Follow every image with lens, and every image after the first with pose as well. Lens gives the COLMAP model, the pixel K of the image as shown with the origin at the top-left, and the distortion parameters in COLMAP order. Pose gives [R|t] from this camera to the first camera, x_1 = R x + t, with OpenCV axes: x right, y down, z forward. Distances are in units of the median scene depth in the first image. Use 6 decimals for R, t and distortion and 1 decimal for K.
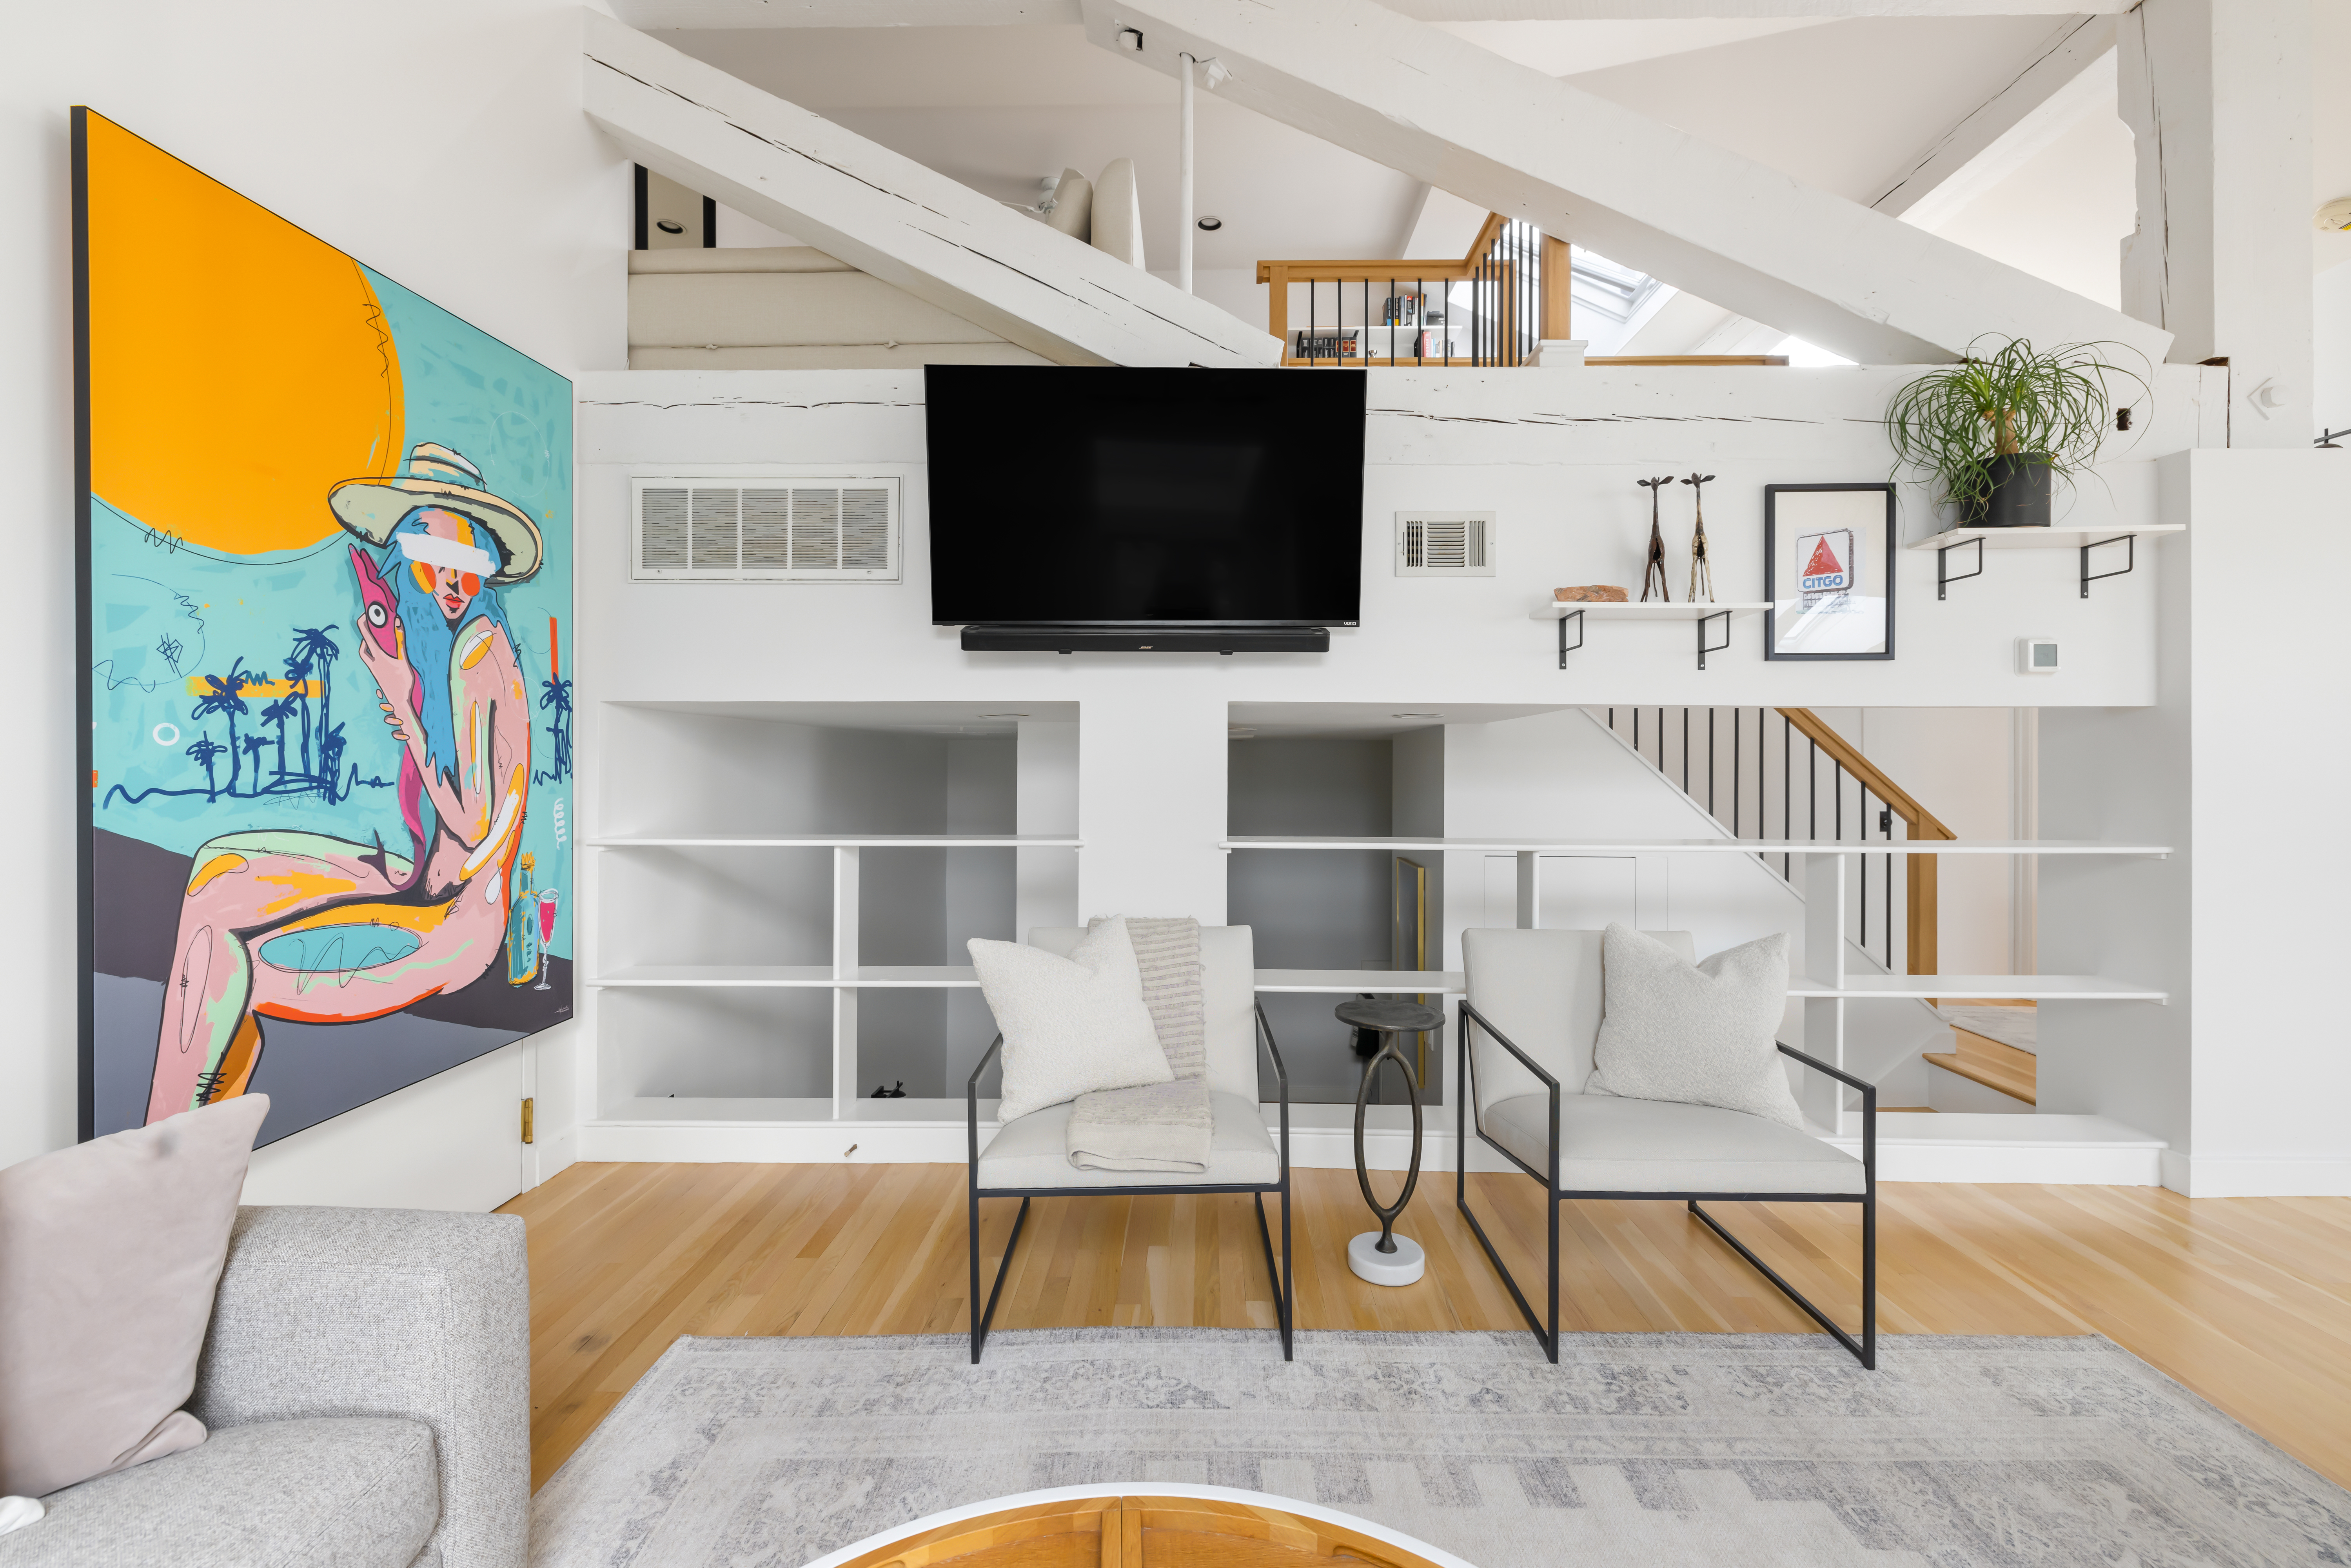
lens RADIAL K [[988.1, 0, 1175.1], [0, 988.1, 766.7], [0, 0, 1]] dist [-0.001145, -0.000145]
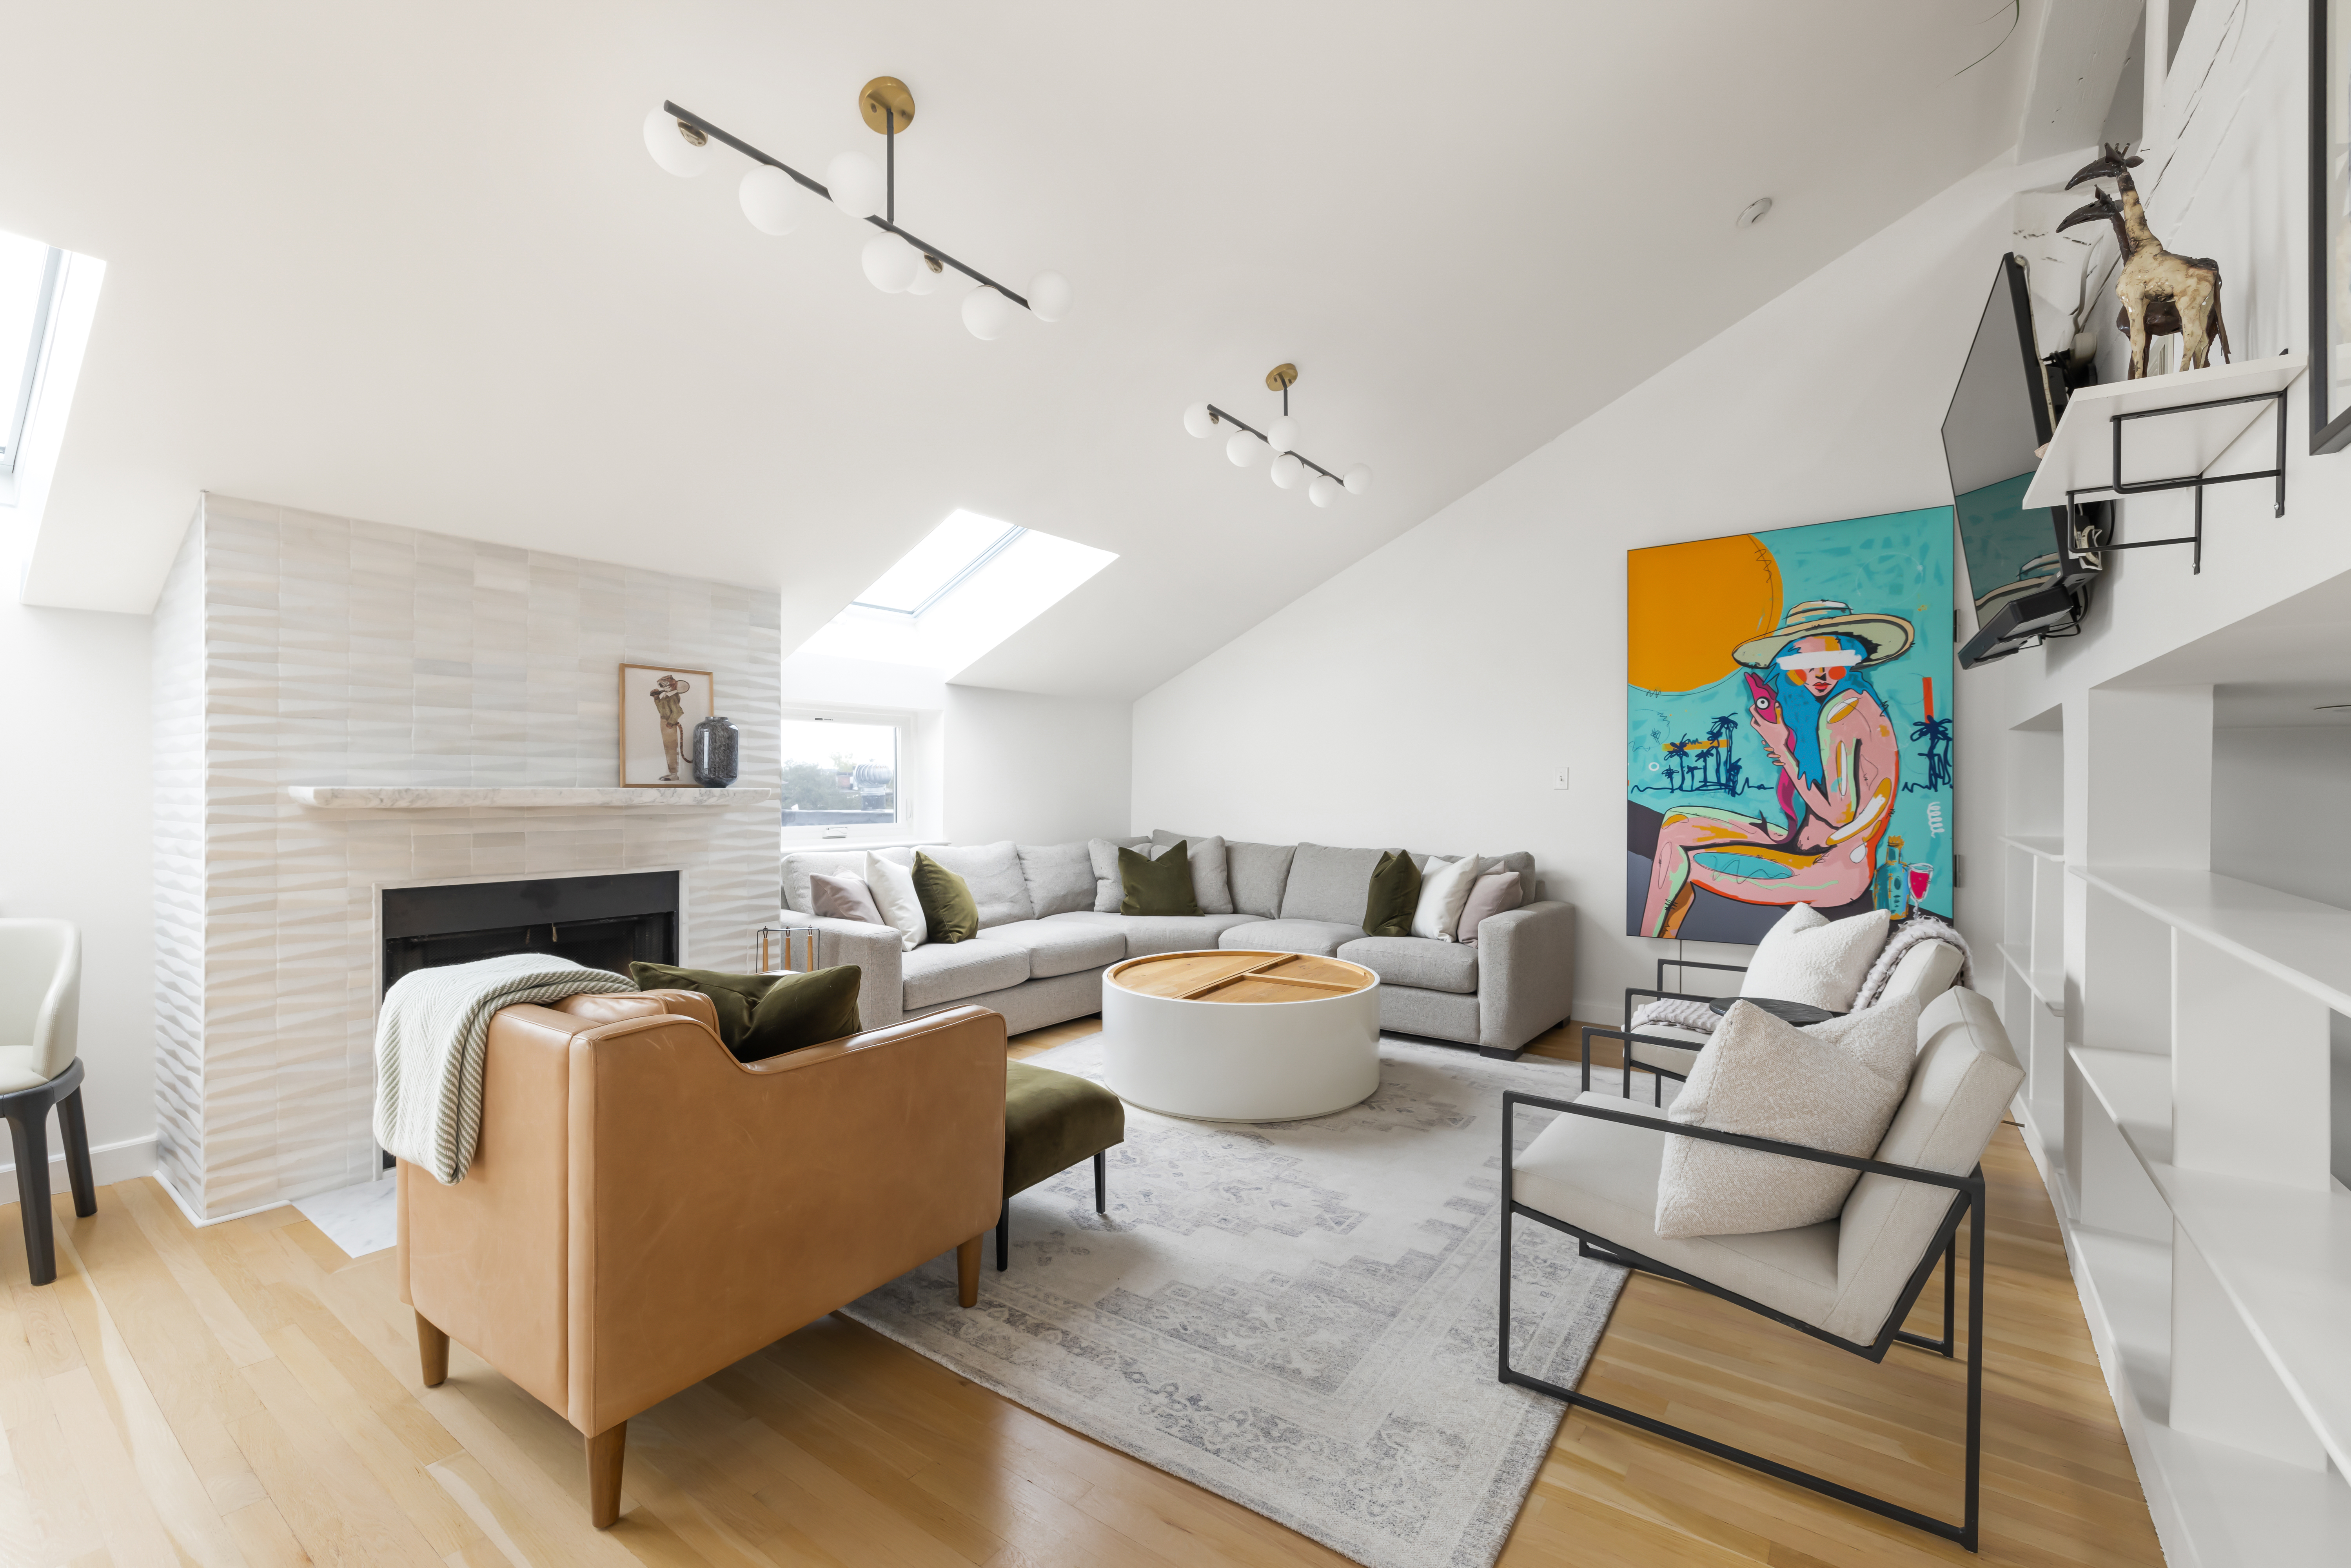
lens RADIAL K [[985.3, 0, 1171.8], [0, 985.3, 792.3], [0, 0, 1]] dist [-0.001212, -0.000159]
pose [[-0.565012, 0.000631, -0.825083, 1.453413], [-0.010114, 0.999919, 0.007691, 0.022367], [0.825021, 0.012690, -0.564960, 1.096403]]
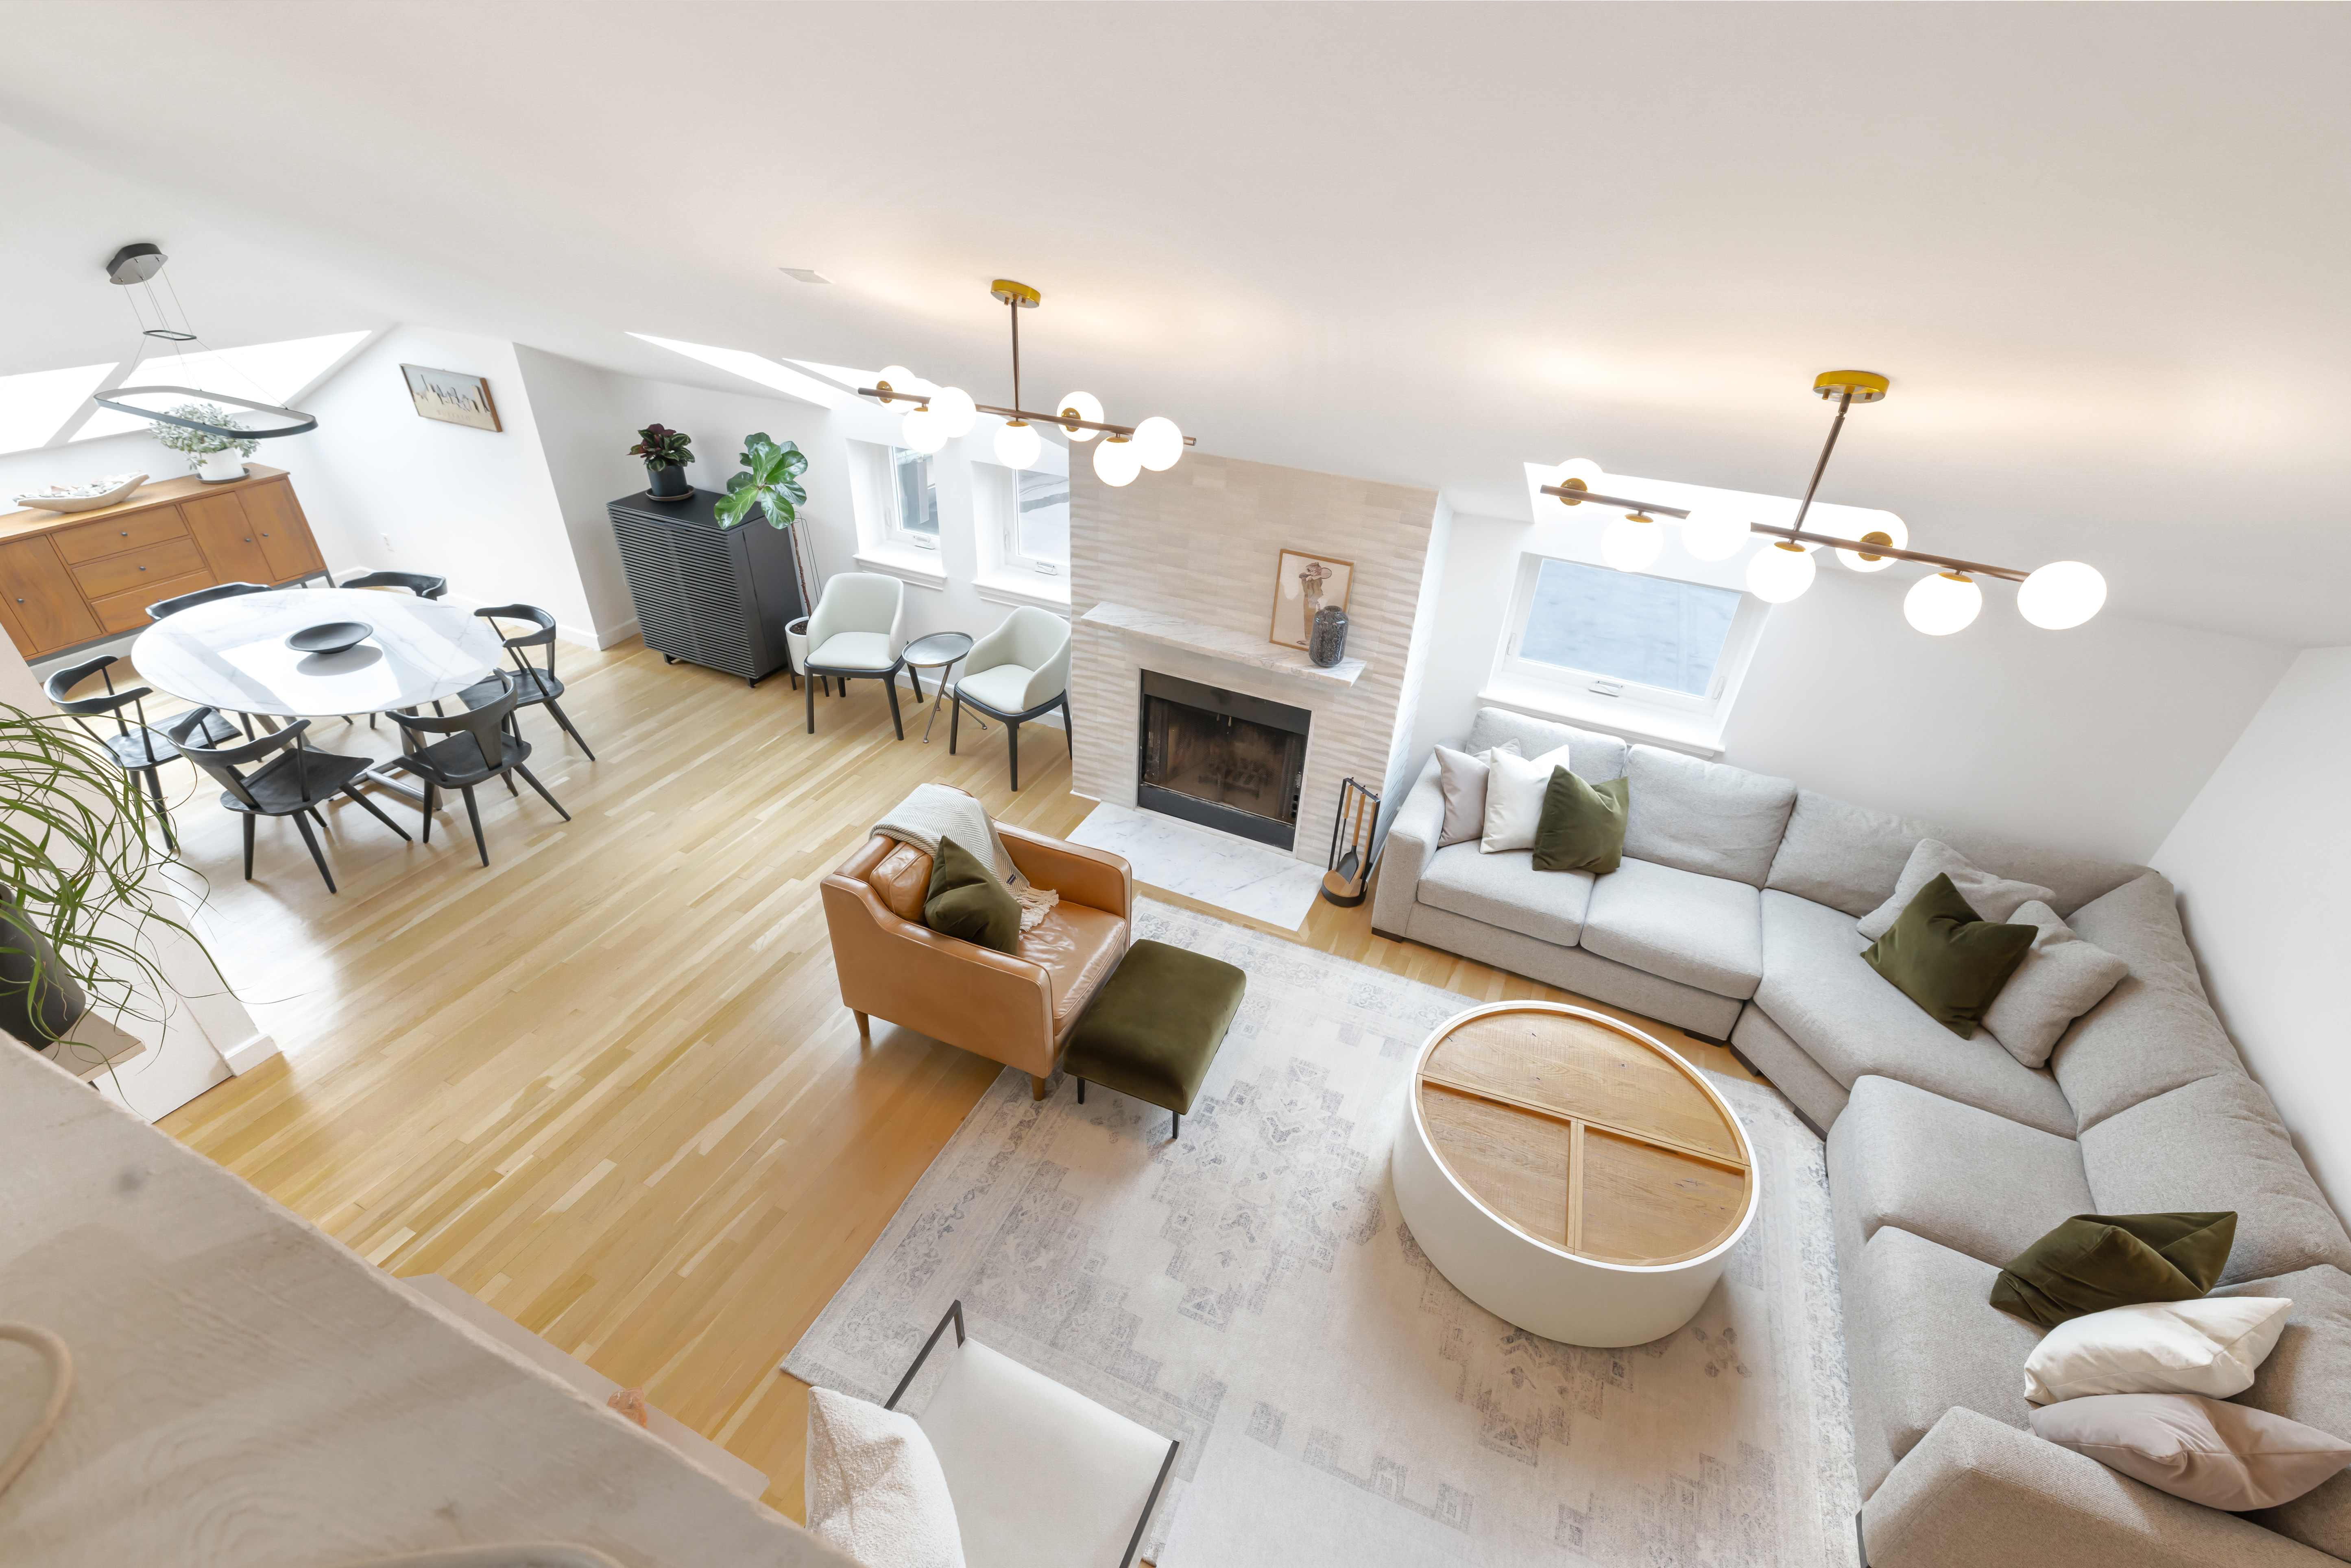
lens RADIAL K [[1016.7, 0, 1174.2], [0, 1016.7, 803.1], [0, 0, 1]] dist [-0.000041, 0.000372]
pose [[-0.919692, -0.251776, 0.301288, 0.190885], [-0.047580, 0.833150, 0.550997, -0.794014], [-0.389746, 0.492412, -0.778221, 1.364873]]
